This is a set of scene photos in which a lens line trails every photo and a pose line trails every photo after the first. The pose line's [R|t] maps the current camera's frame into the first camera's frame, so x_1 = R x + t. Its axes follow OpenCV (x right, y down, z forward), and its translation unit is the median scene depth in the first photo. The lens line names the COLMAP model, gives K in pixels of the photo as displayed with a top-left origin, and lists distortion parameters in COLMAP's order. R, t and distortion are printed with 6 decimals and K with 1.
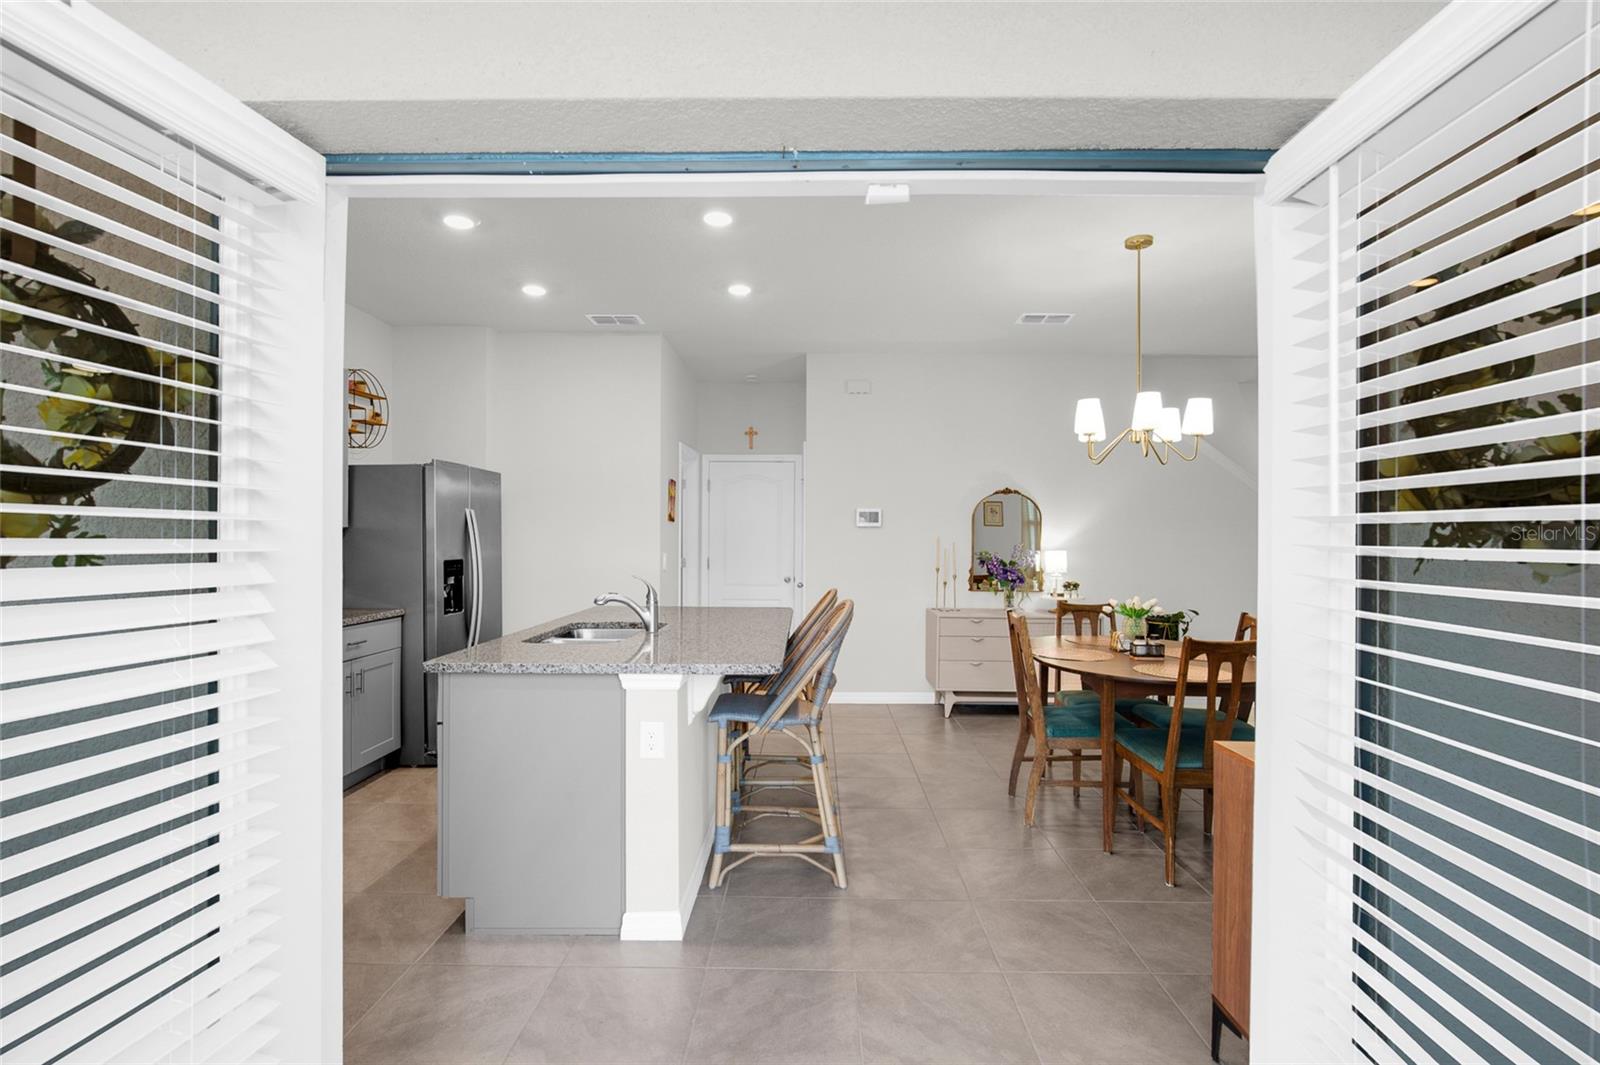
lens RADIAL K [[746.6, 0, 800.0], [0, 746.6, 532.5], [0, 0, 1]] dist [-0.032130, 0.000371]
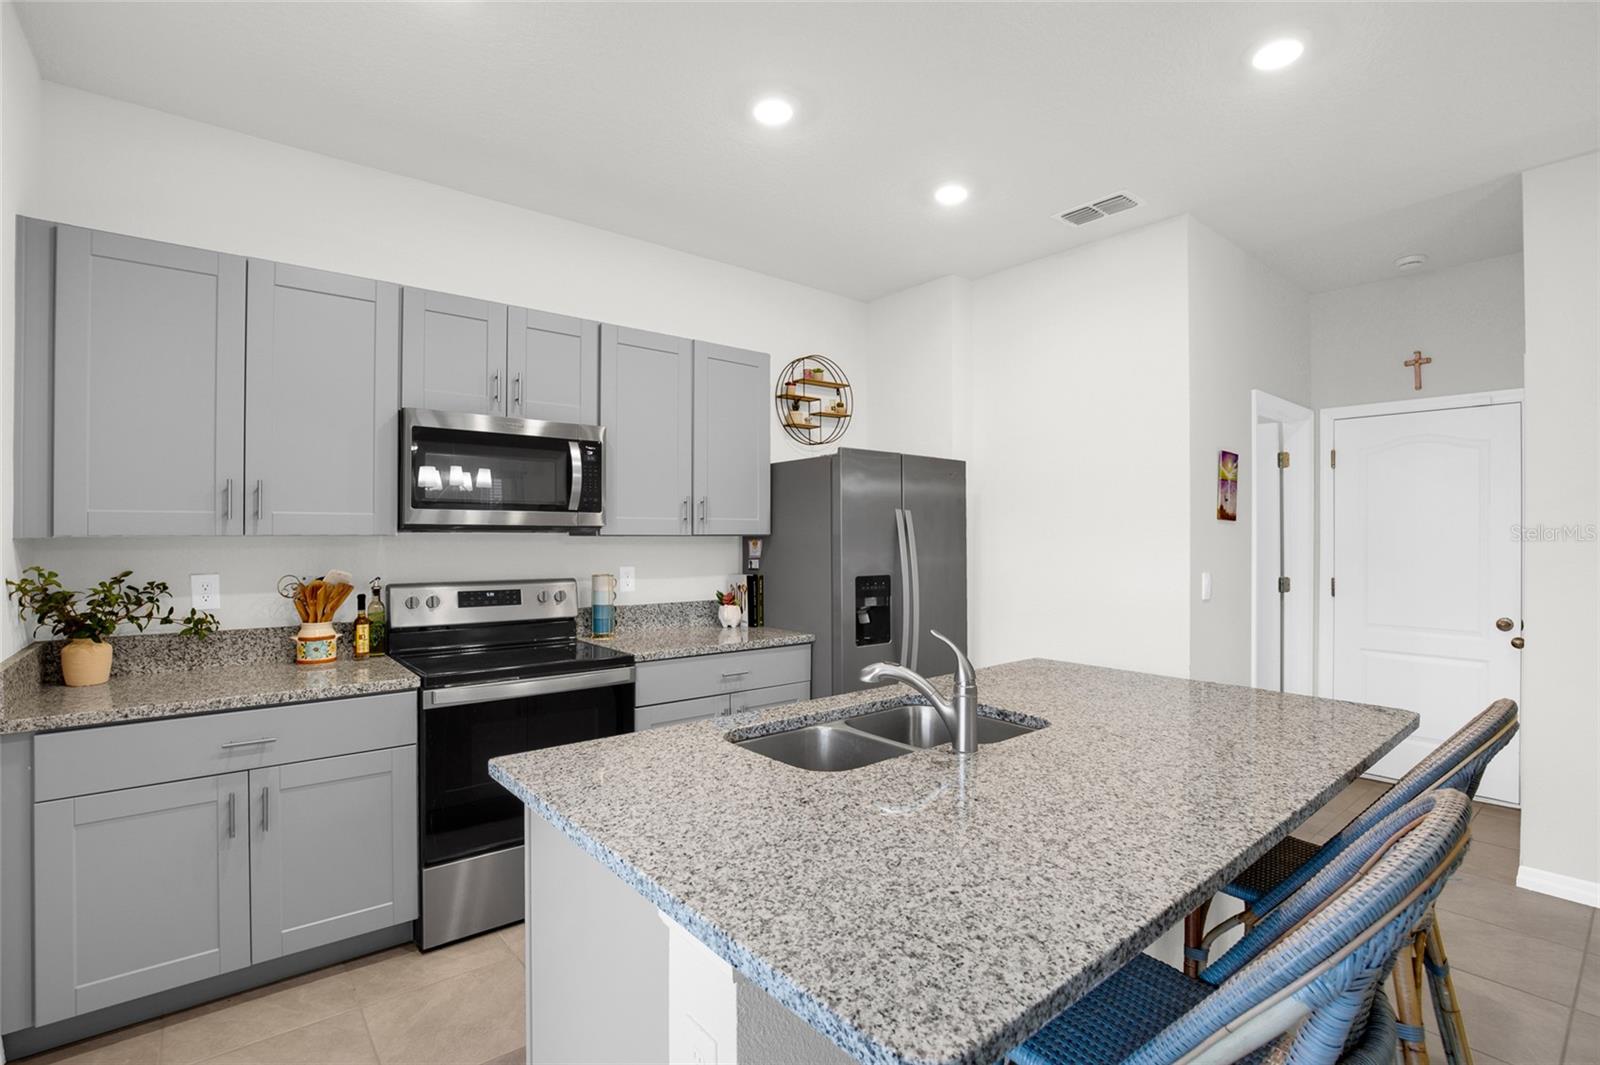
lens RADIAL K [[746.6, 0, 800.0], [0, 746.6, 532.5], [0, 0, 1]] dist [-0.032130, 0.000371]
pose [[0.647810, -0.004368, -0.761790, 0.069877], [0.006946, 0.999976, 0.000173, -0.007998], [0.761771, -0.005403, 0.647824, 0.374395]]
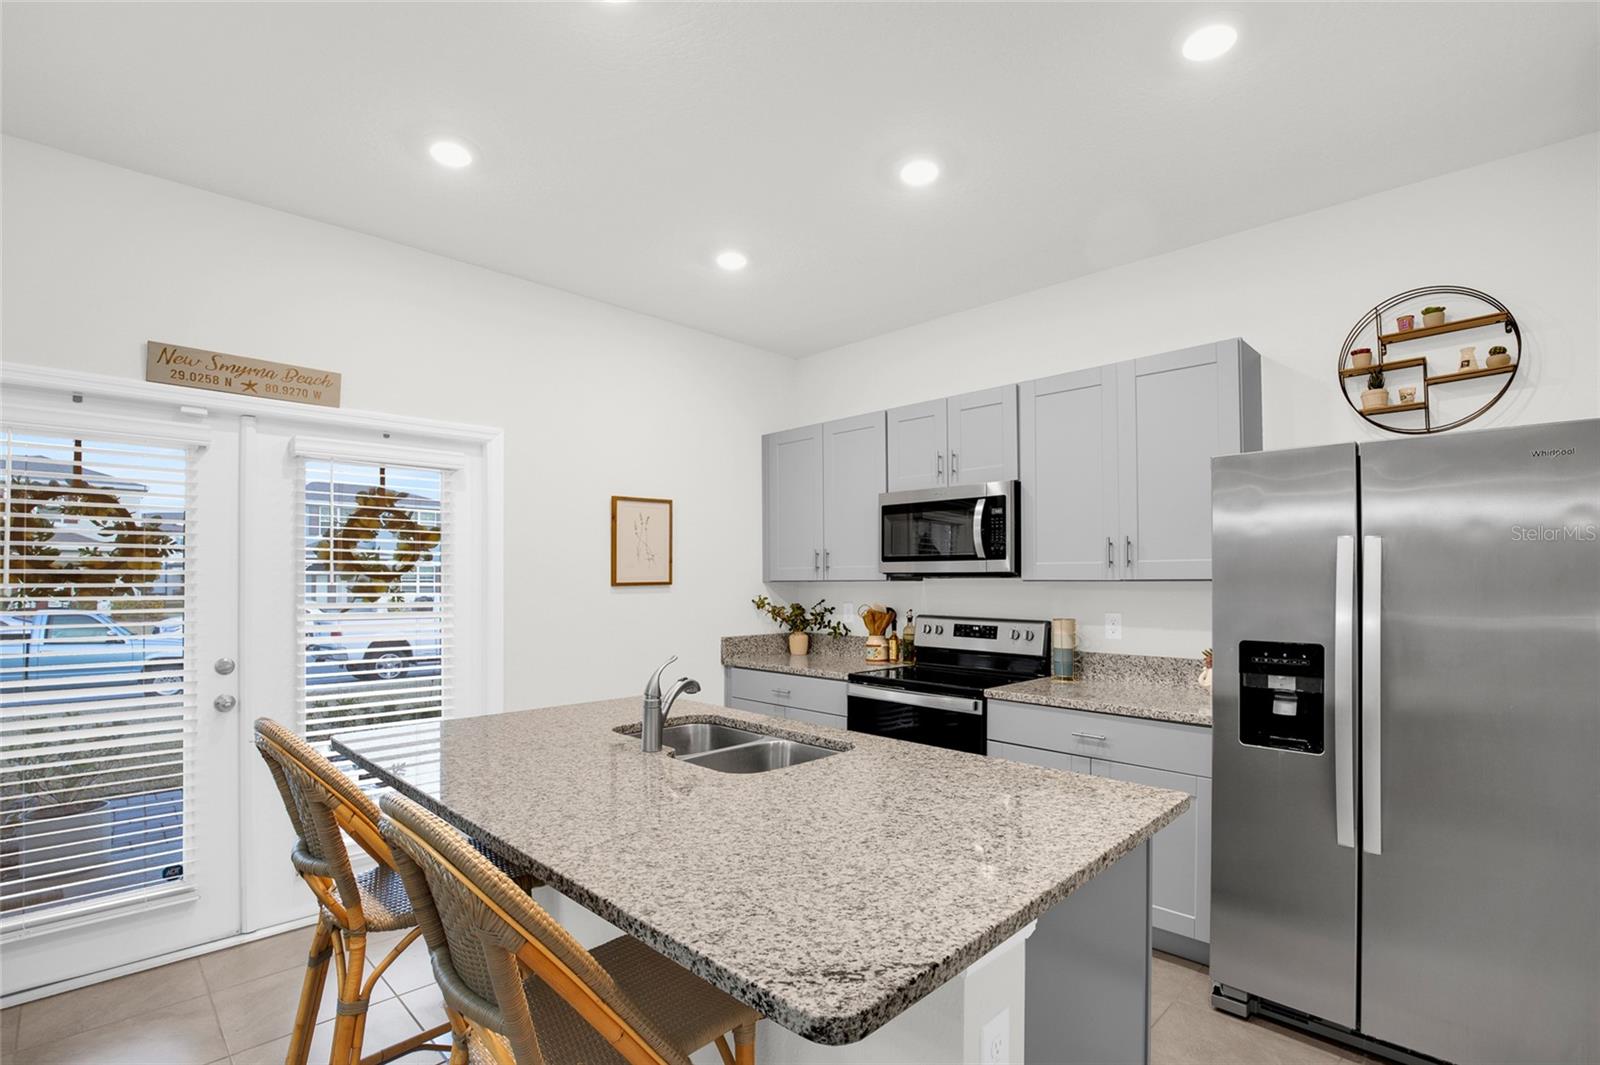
lens RADIAL K [[746.4, 0, 794.7], [0, 746.4, 576.0], [0, 0, 1]] dist [-0.032001, 0.000157]
pose [[-0.703880, -0.004342, -0.710306, 0.103725], [0.005992, 0.999909, -0.012051, -0.004089], [0.710294, -0.012739, -0.703790, 0.944393]]
